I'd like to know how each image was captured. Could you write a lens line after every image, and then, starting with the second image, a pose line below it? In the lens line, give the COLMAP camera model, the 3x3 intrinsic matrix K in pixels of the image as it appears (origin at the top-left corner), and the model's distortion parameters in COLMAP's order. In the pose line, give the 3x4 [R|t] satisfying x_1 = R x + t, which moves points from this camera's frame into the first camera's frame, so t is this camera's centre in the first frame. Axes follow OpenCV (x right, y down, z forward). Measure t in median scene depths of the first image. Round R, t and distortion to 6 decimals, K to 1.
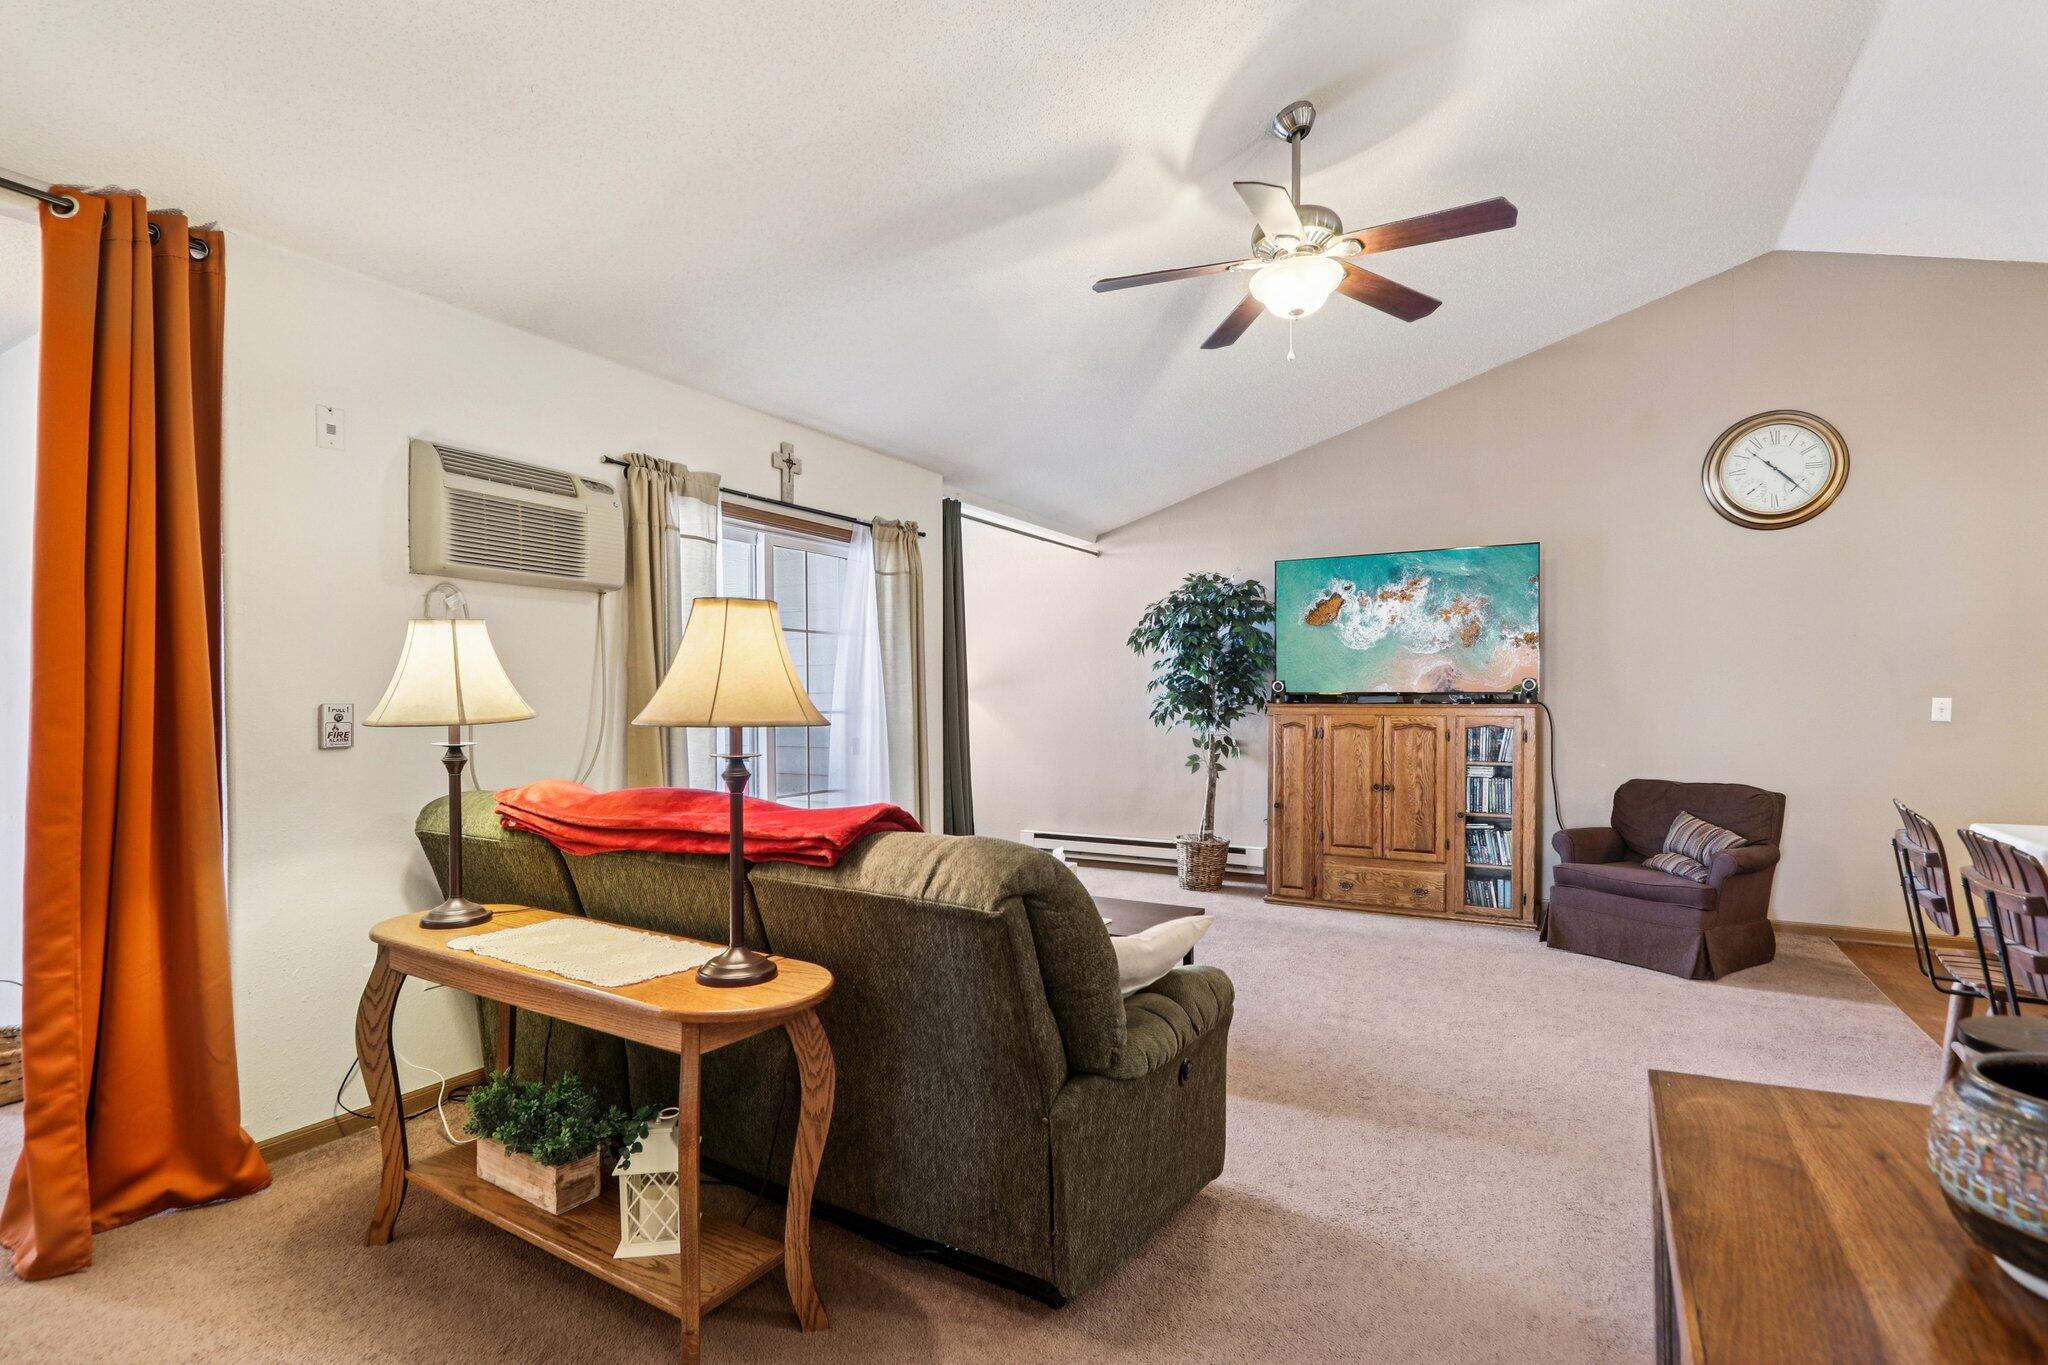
lens RADIAL K [[949.2, 0, 1015.8], [0, 949.2, 711.6], [0, 0, 1]] dist [-0.015192, 0.002568]
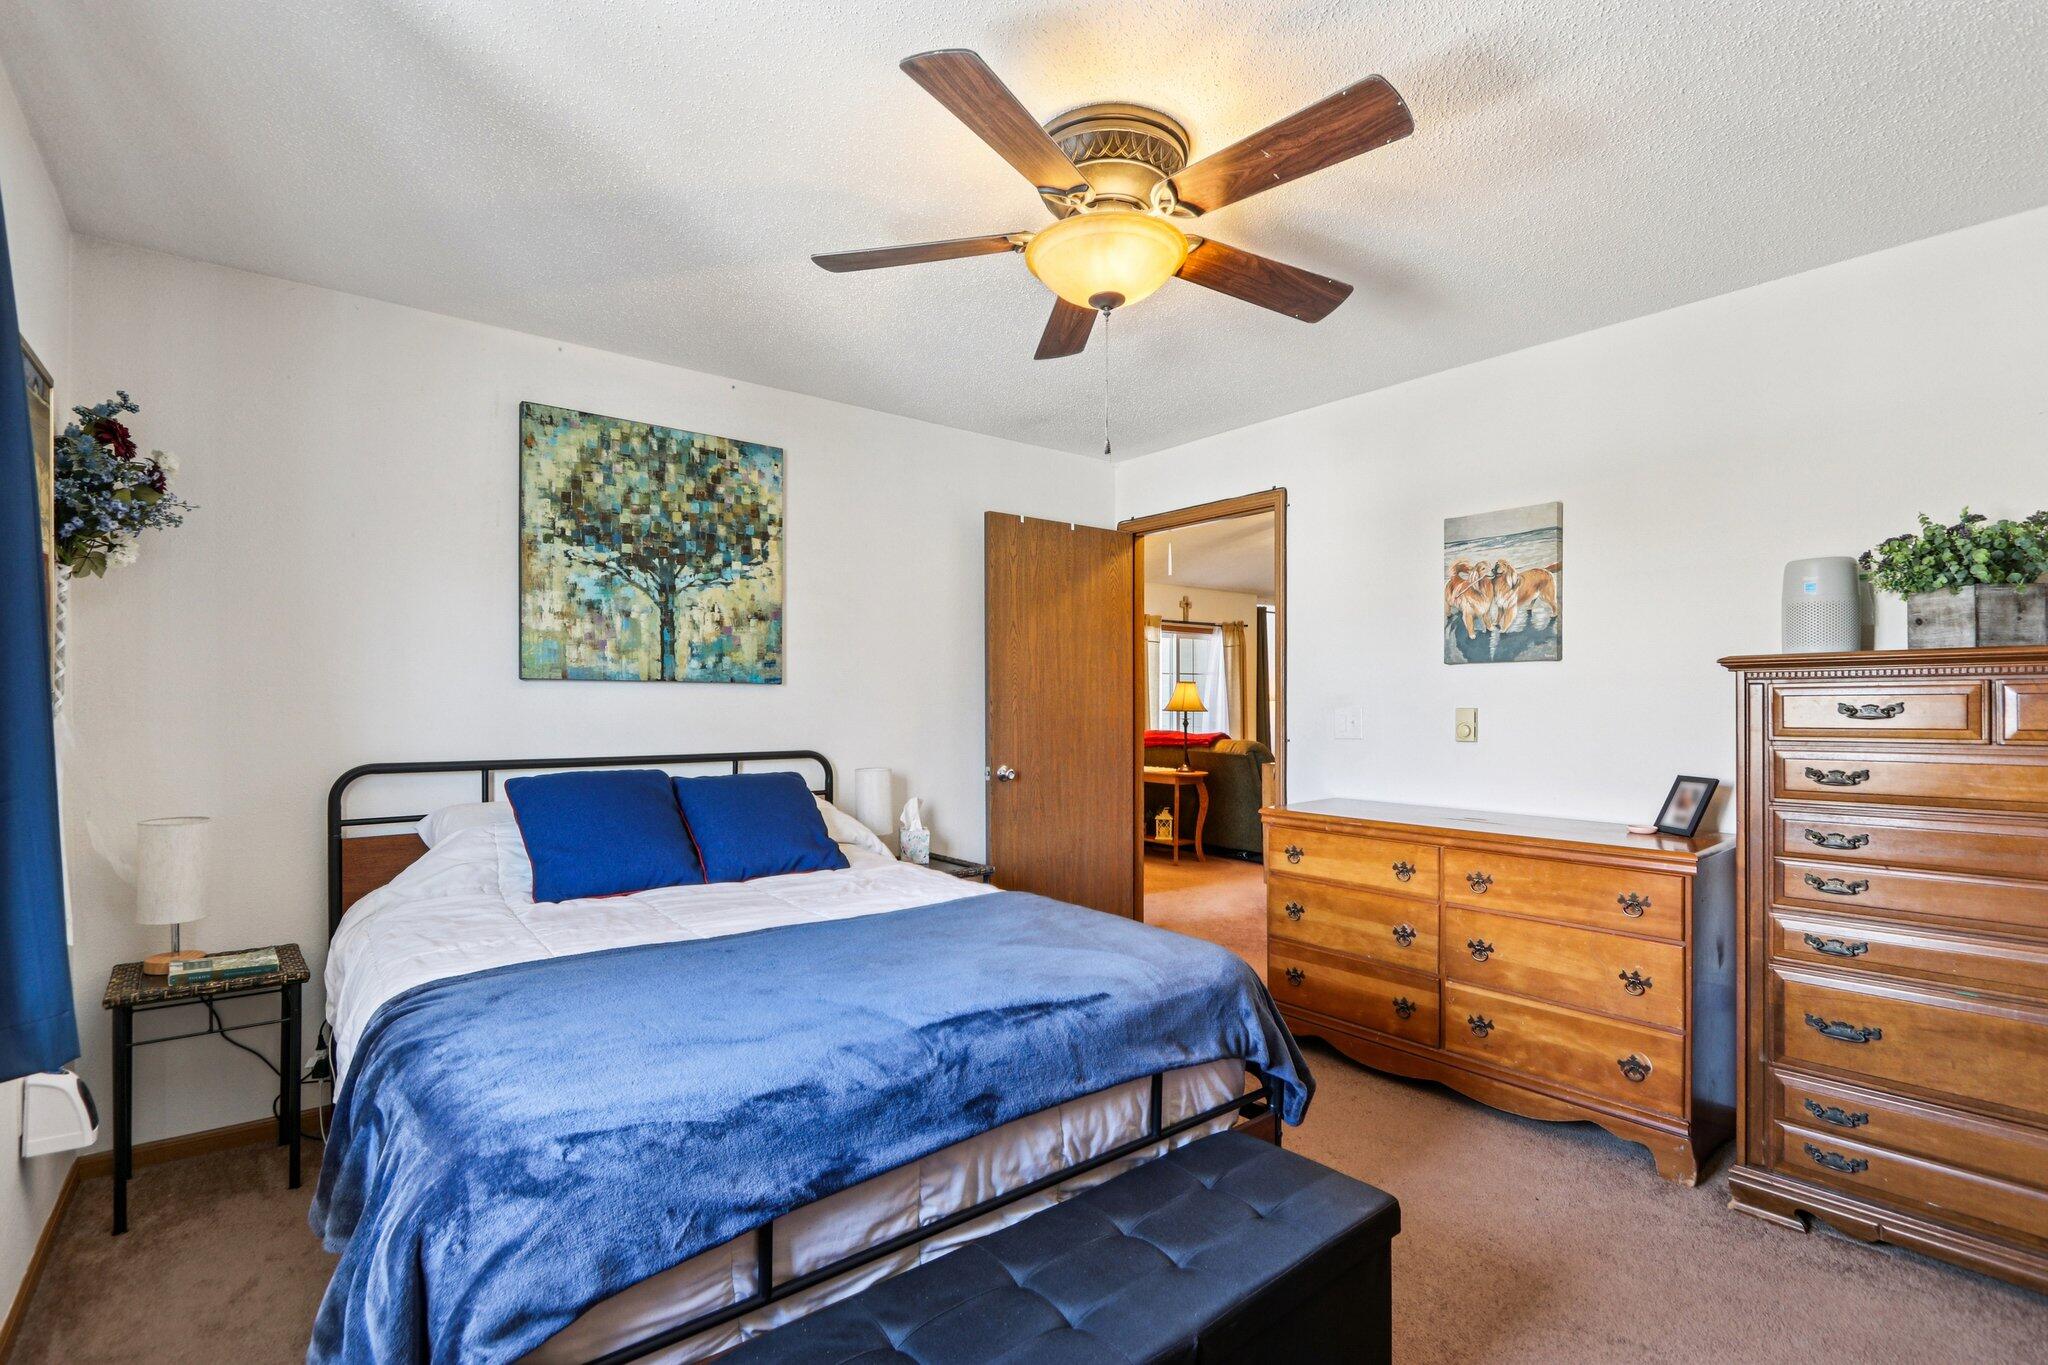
lens RADIAL K [[949.2, 0, 1028.3], [0, 949.2, 691.3], [0, 0, 1]] dist [-0.015192, 0.002568]
pose [[0.935994, 0.002309, -0.352009, 0.196775], [-0.008065, 0.999857, -0.014887, -0.003181], [0.351925, 0.016773, 0.935878, -1.179583]]
